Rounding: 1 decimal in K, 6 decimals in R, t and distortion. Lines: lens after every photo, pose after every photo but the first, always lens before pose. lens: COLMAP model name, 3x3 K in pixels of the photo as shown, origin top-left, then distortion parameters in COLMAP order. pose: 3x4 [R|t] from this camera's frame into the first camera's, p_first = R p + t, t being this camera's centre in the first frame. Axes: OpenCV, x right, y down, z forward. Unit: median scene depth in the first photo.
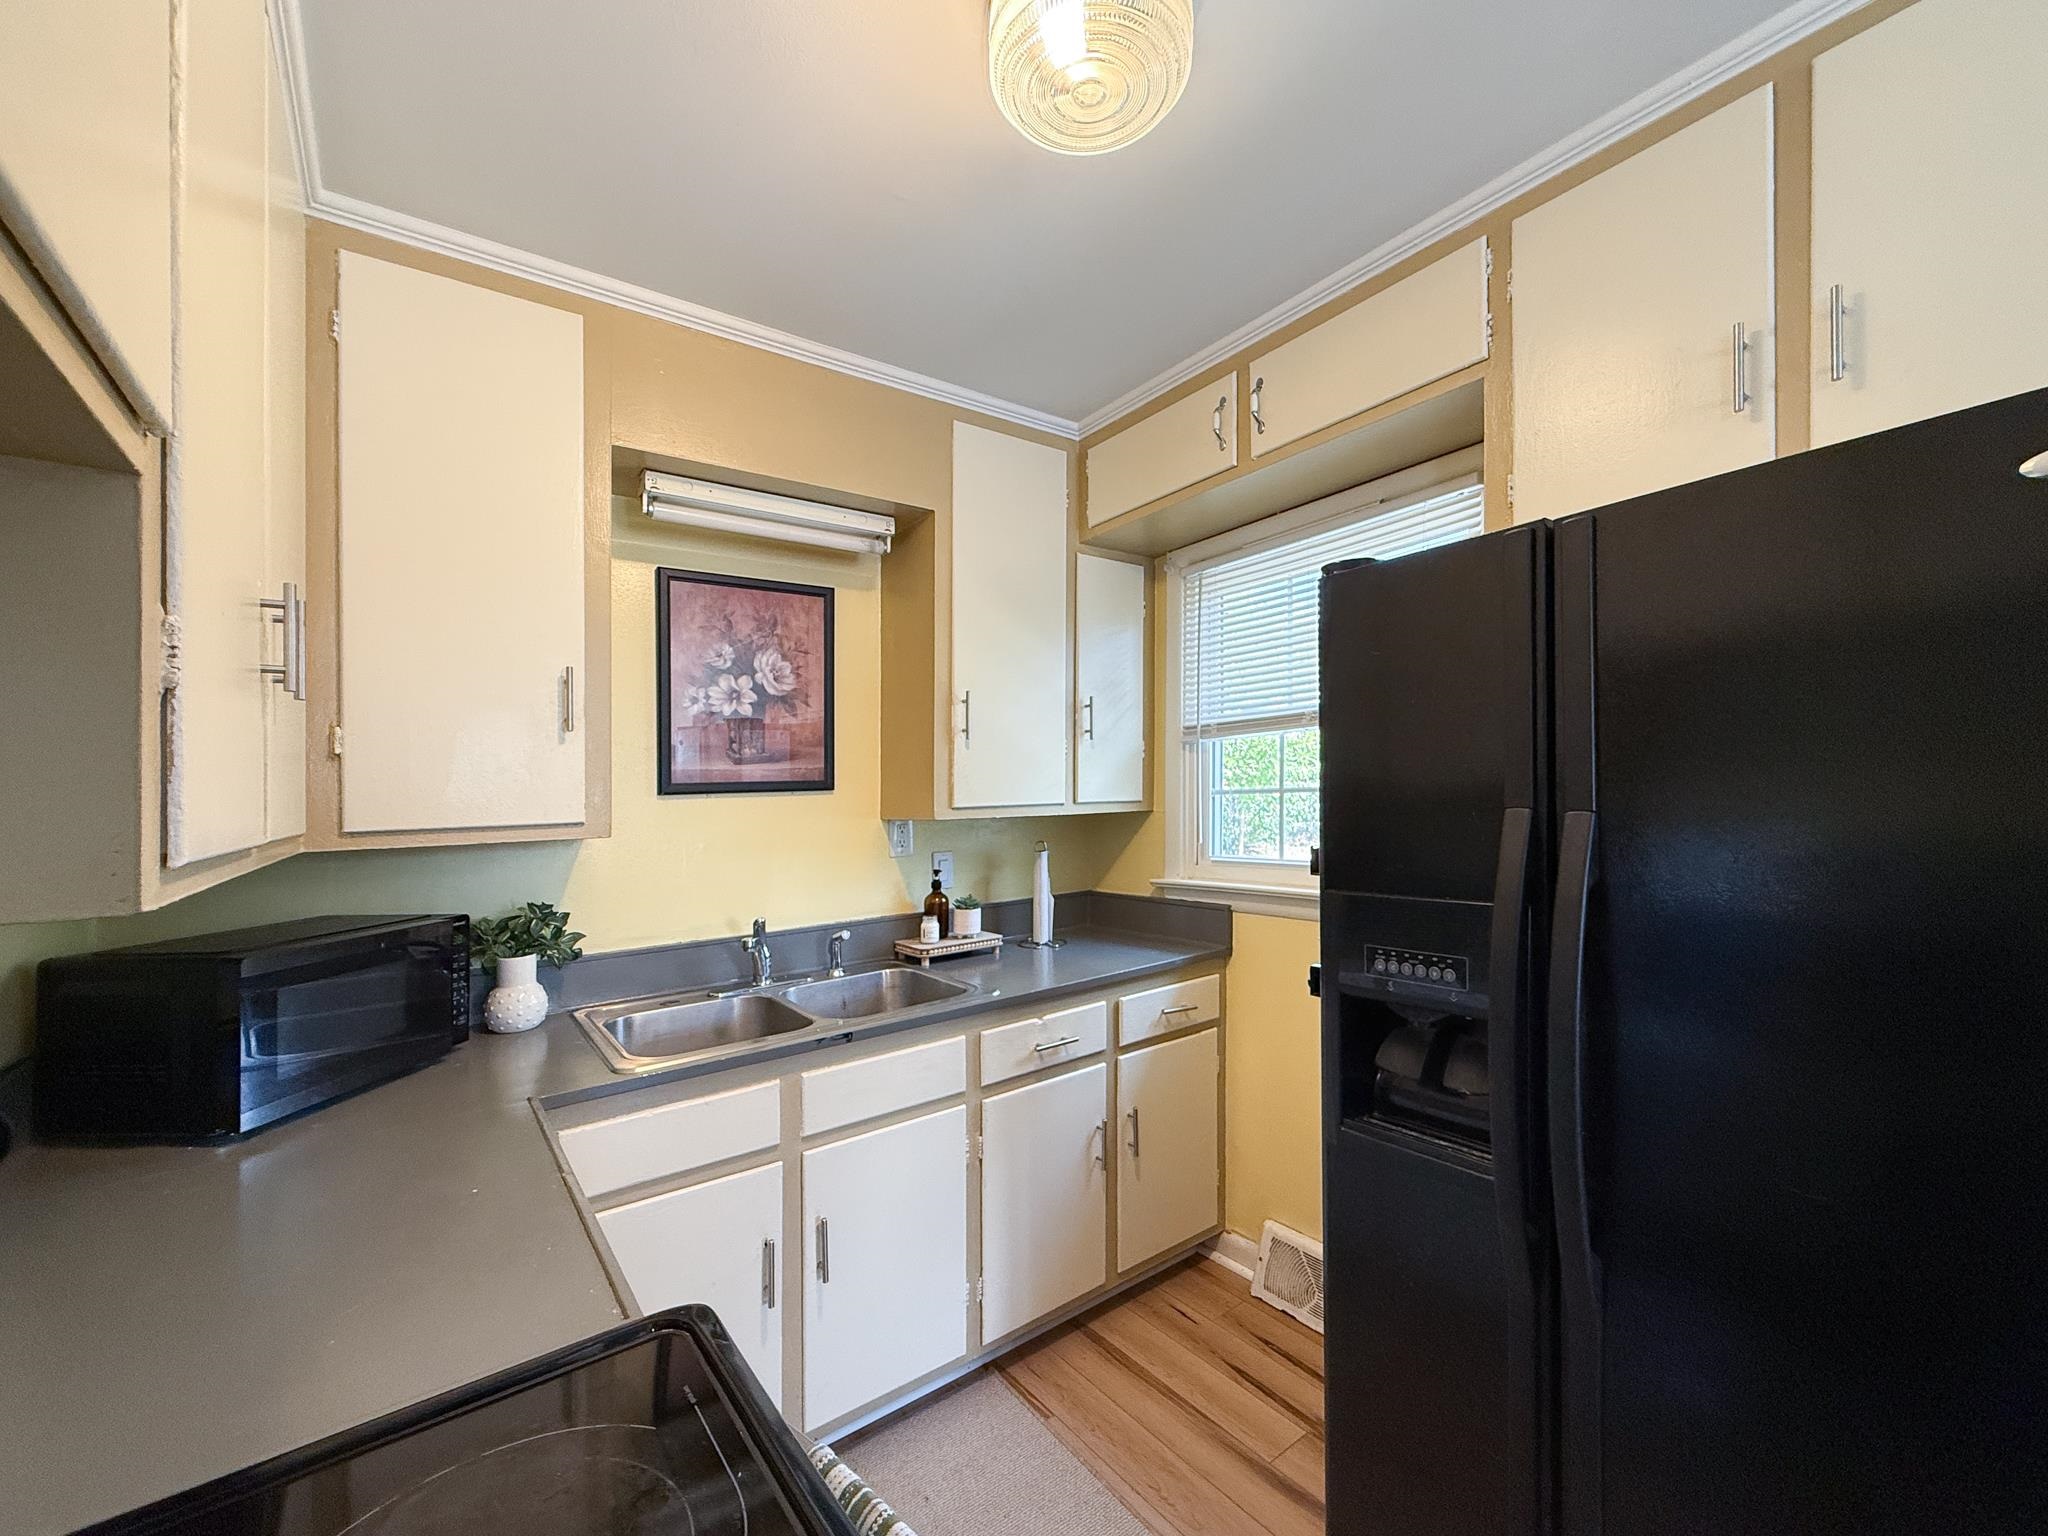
lens RADIAL K [[827.1, 0, 1023.1], [0, 827.1, 769.9], [0, 0, 1]] dist [0.004780, -0.000770]
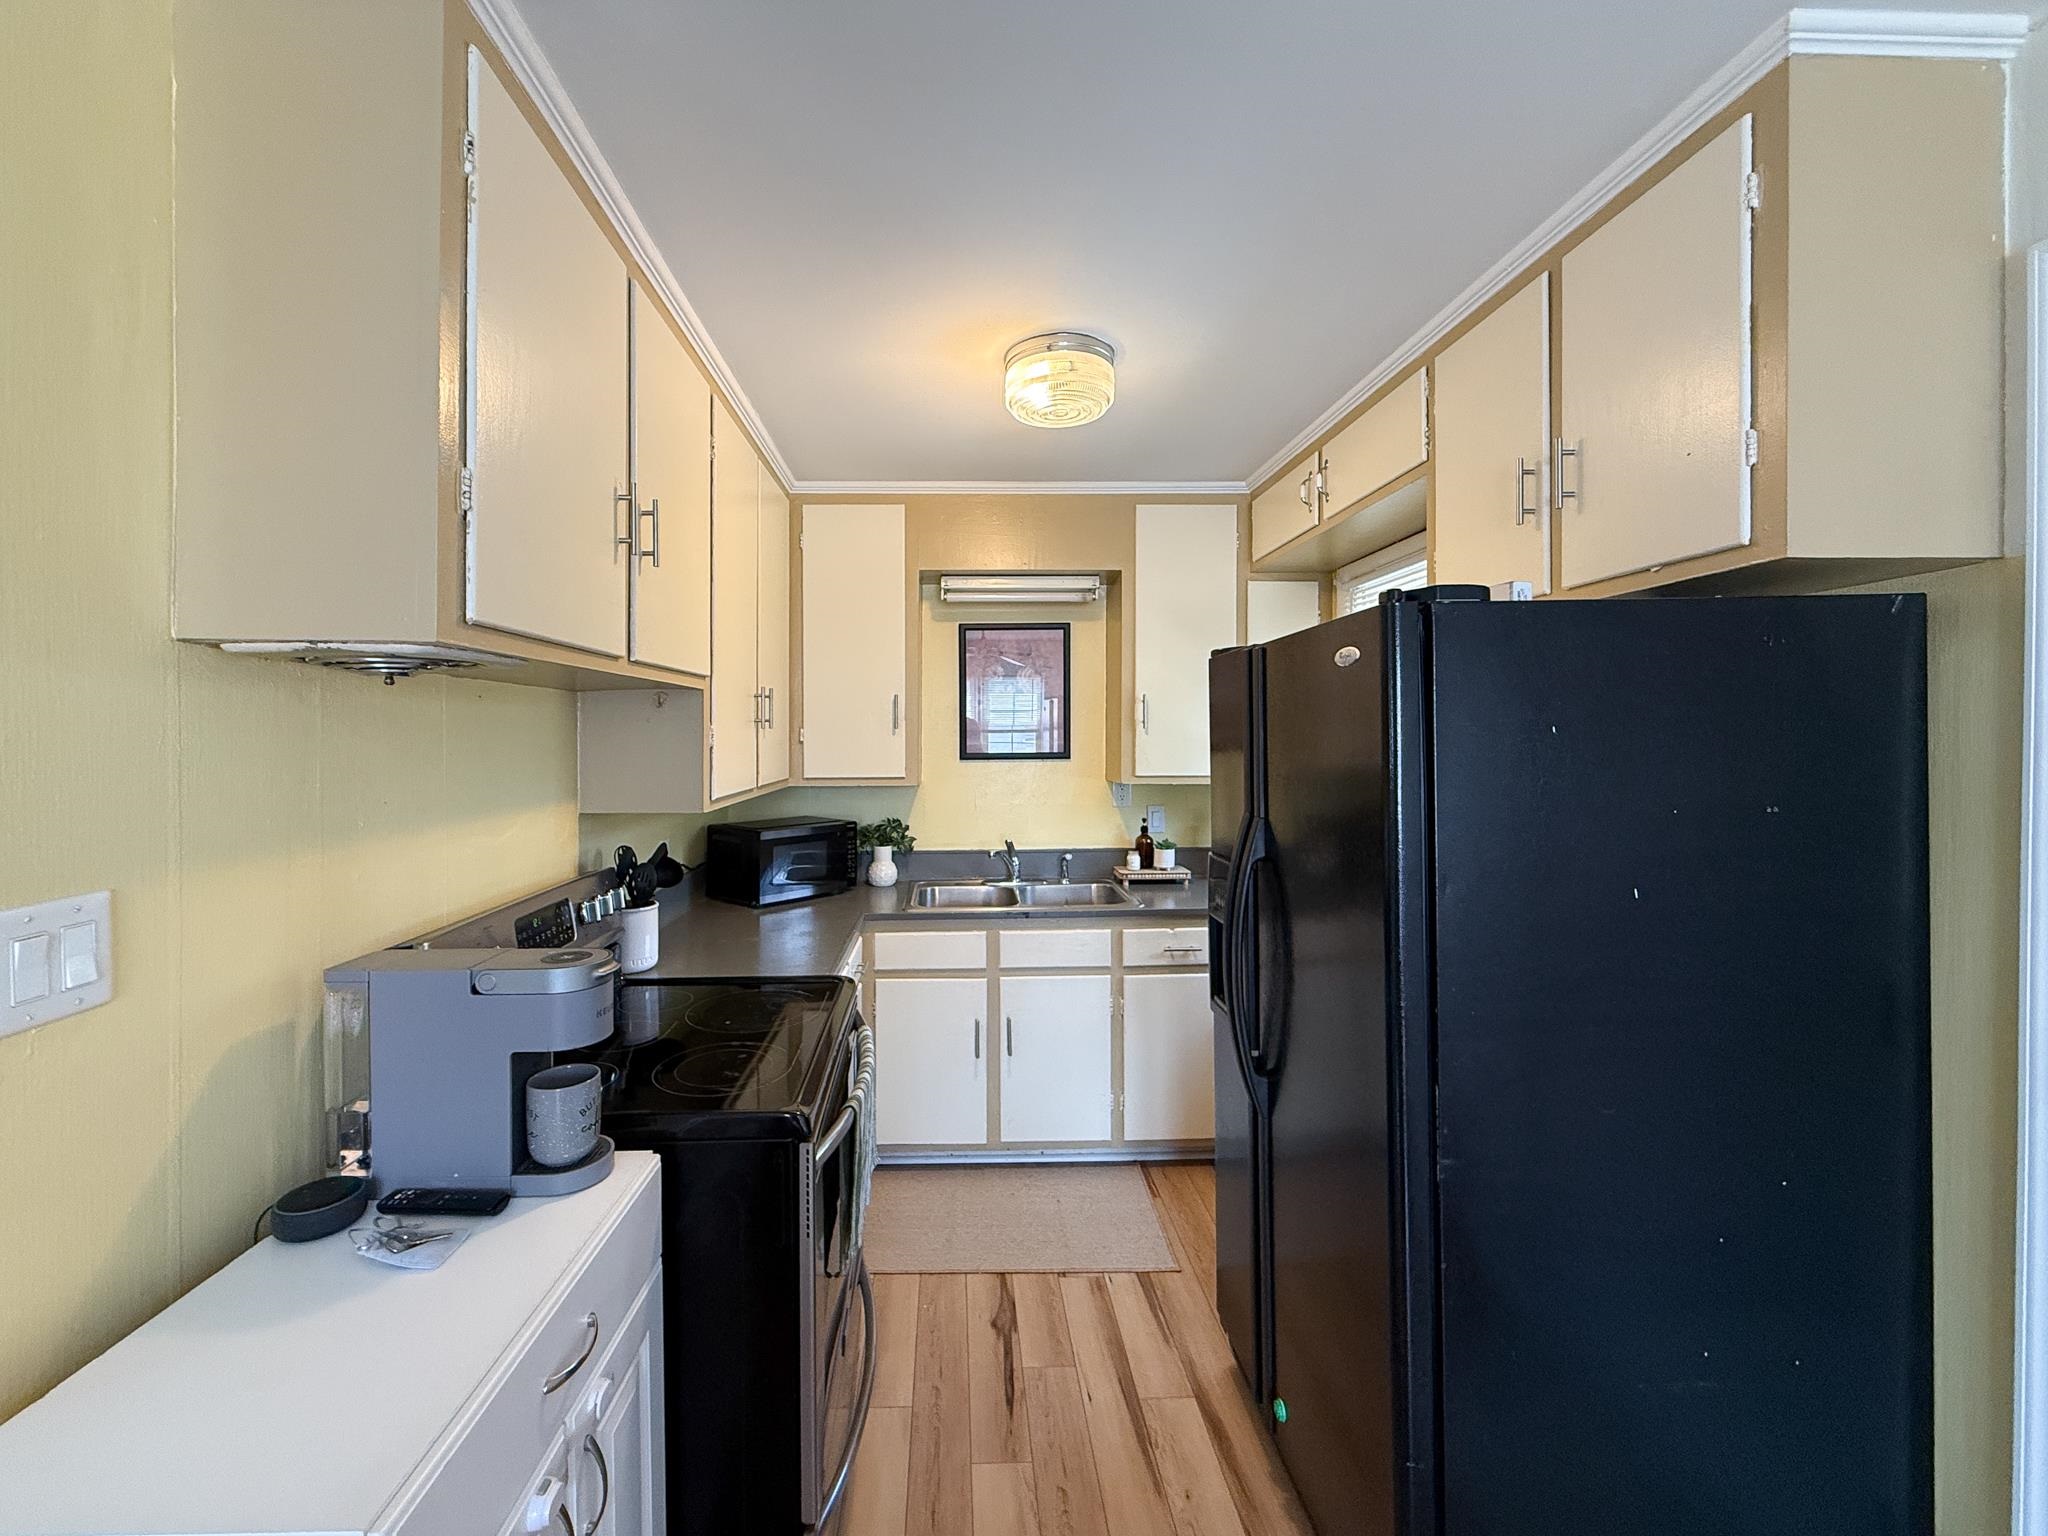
lens RADIAL K [[827.1, 0, 981.0], [0, 827.1, 701.7], [0, 0, 1]] dist [0.004780, -0.000770]
pose [[0.821764, 0.002906, -0.569821, 0.544484], [-0.003432, 0.999994, 0.000151, -0.087389], [0.569818, 0.001831, 0.821769, -0.346492]]
